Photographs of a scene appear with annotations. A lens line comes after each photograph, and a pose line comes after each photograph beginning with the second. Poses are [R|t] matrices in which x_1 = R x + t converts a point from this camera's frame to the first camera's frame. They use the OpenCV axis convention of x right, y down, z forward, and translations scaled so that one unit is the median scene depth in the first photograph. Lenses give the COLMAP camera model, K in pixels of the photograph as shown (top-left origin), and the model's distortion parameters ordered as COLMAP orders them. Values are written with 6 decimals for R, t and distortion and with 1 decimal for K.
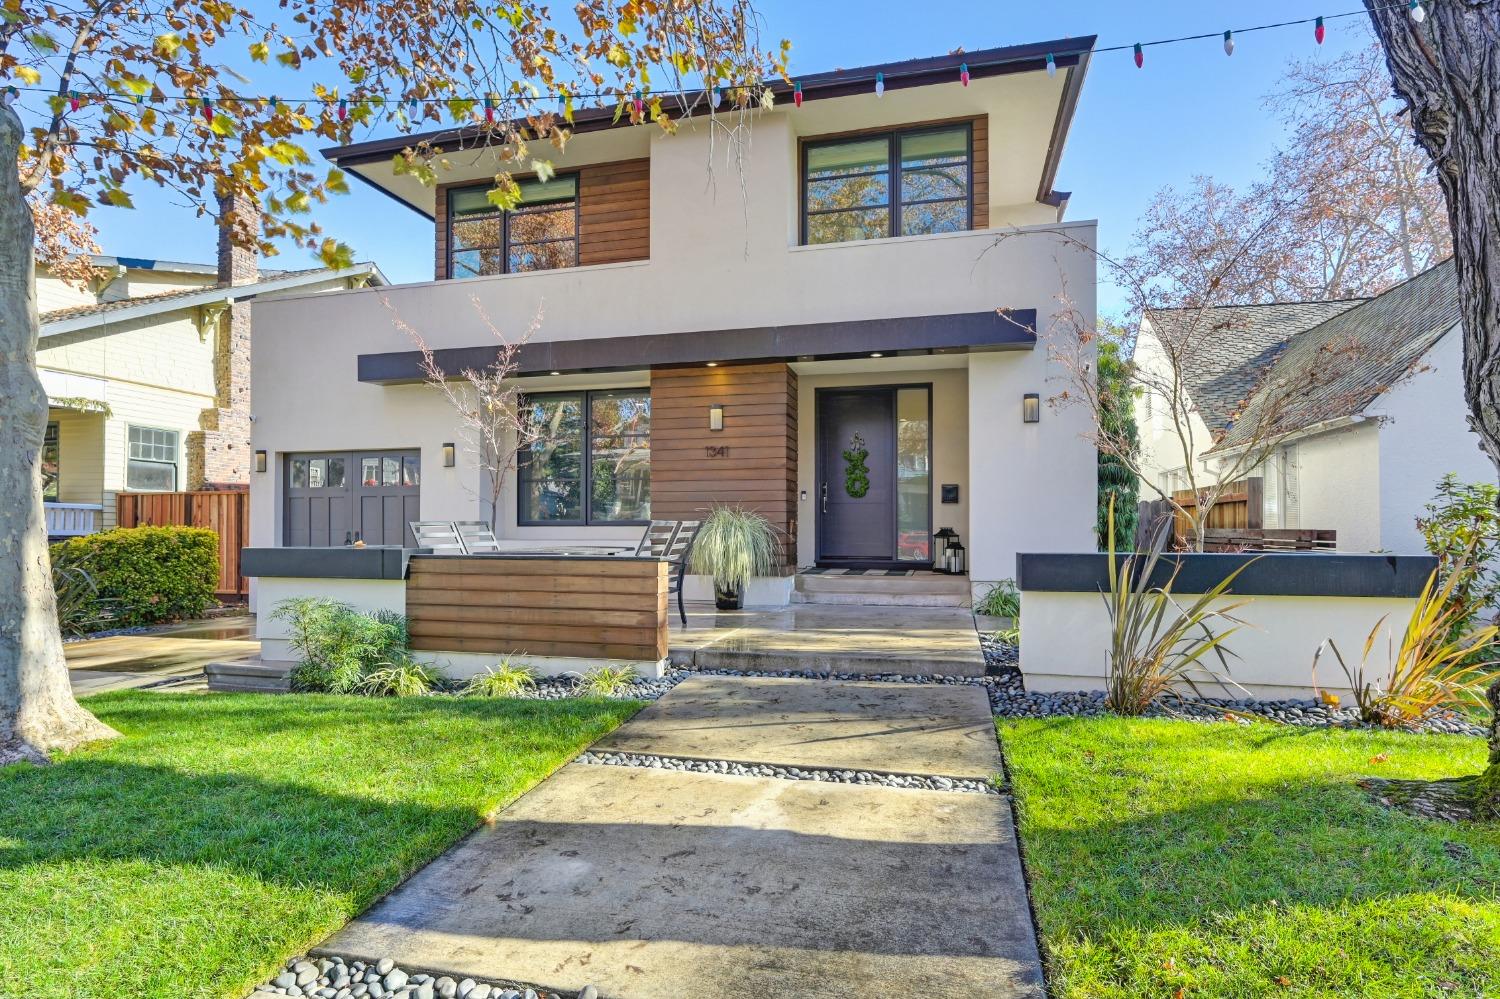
lens RADIAL K [[777.2, 0, 752.3], [0, 777.2, 518.9], [0, 0, 1]] dist [-0.002606, -0.000804]
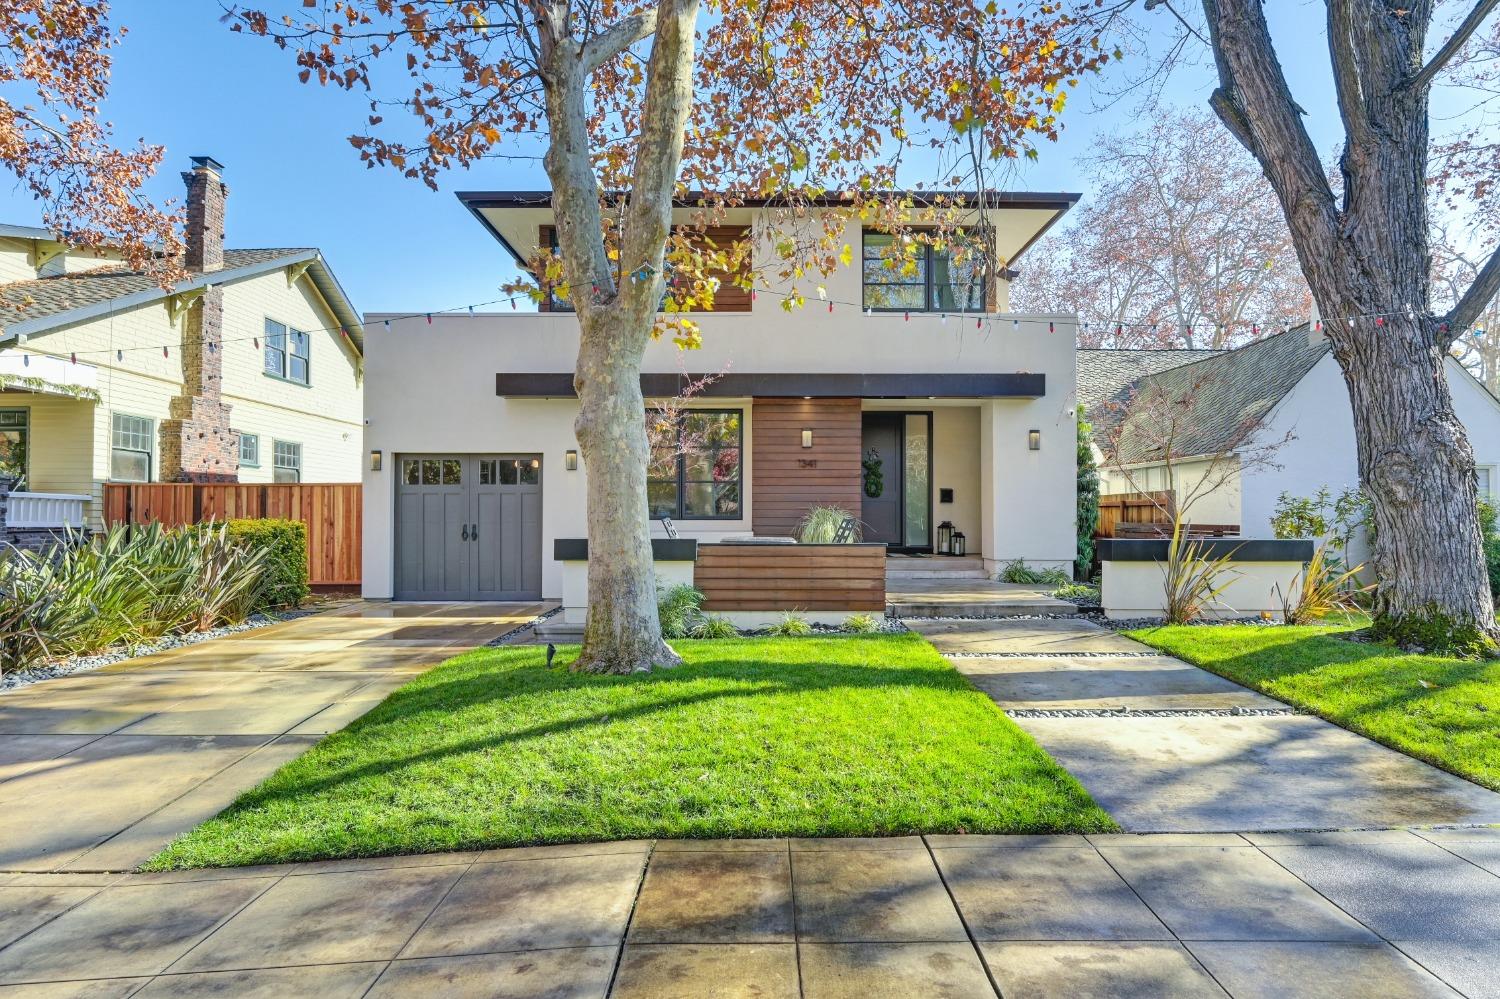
lens RADIAL K [[813.4, 0, 750.0], [0, 813.4, 499.5], [0, 0, 1]] dist [-0.001846, -0.000823]
pose [[0.968365, 0.007001, 0.249442, -0.469730], [-0.005094, 0.999953, -0.008291, -0.013975], [-0.249488, 0.006758, 0.968354, -0.295808]]
